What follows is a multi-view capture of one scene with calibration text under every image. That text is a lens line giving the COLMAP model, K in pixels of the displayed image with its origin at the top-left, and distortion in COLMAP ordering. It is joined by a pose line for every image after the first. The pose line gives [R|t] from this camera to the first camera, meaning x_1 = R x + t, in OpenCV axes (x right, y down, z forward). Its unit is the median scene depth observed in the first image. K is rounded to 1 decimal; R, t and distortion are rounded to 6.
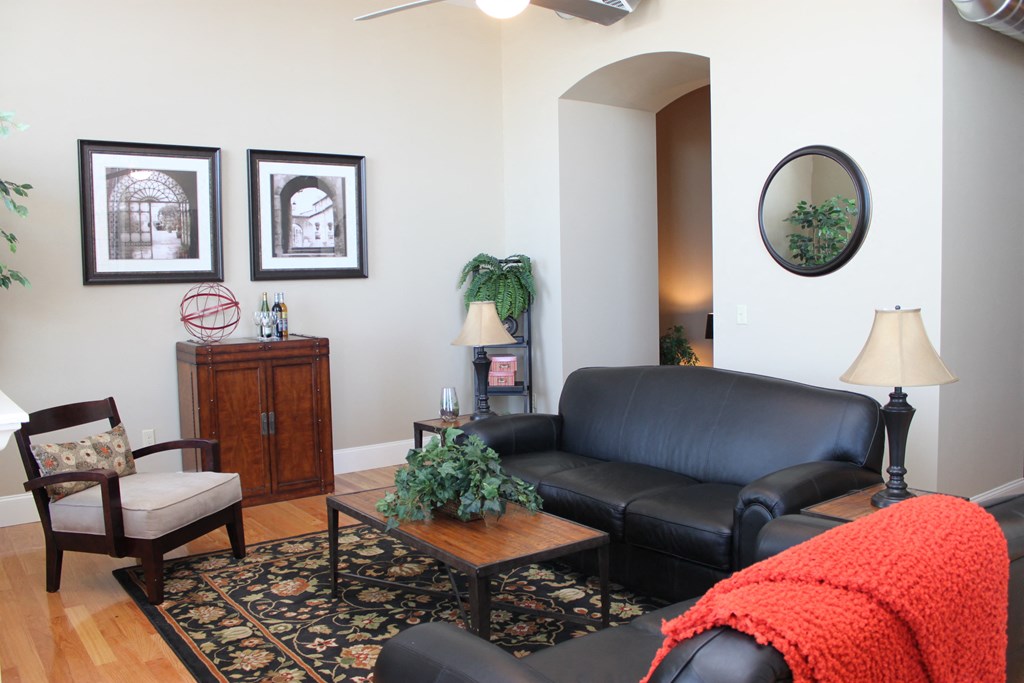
lens RADIAL K [[853.0, 0, 512.0], [0, 853.0, 341.5], [0, 0, 1]] dist [-0.085087, 0.000387]
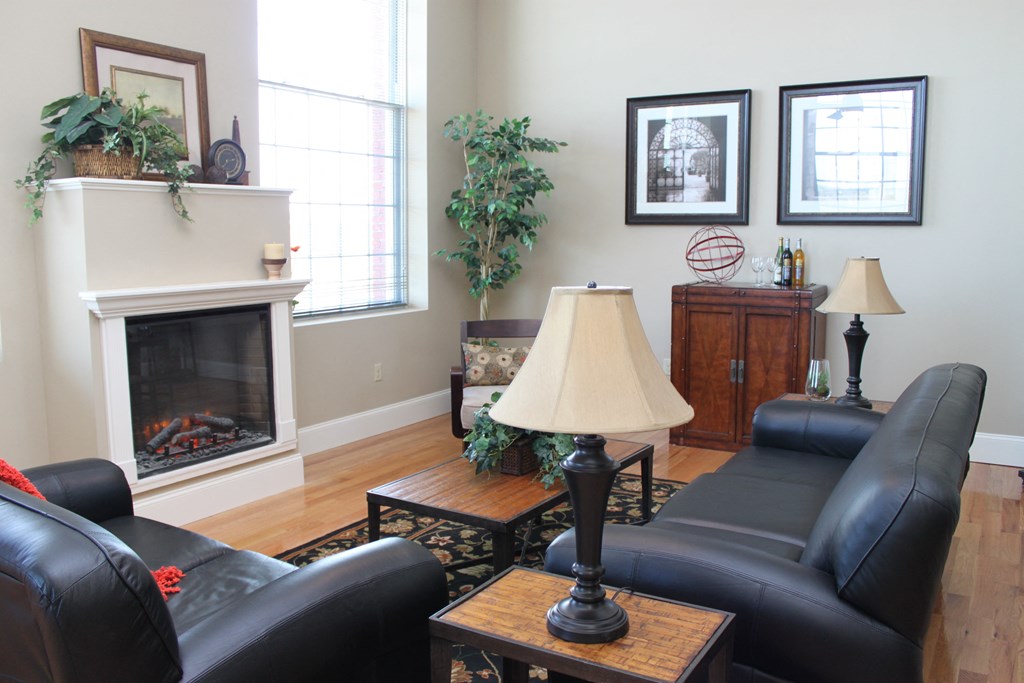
lens RADIAL K [[875.0, 0, 512.5], [0, 875.0, 322.5], [0, 0, 1]] dist [-0.091843, -0.000011]
pose [[0.371940, 0.121344, -0.920292, 0.534541], [-0.074869, 0.992111, 0.100555, -0.040803], [0.925233, 0.031501, 0.378090, 0.380567]]
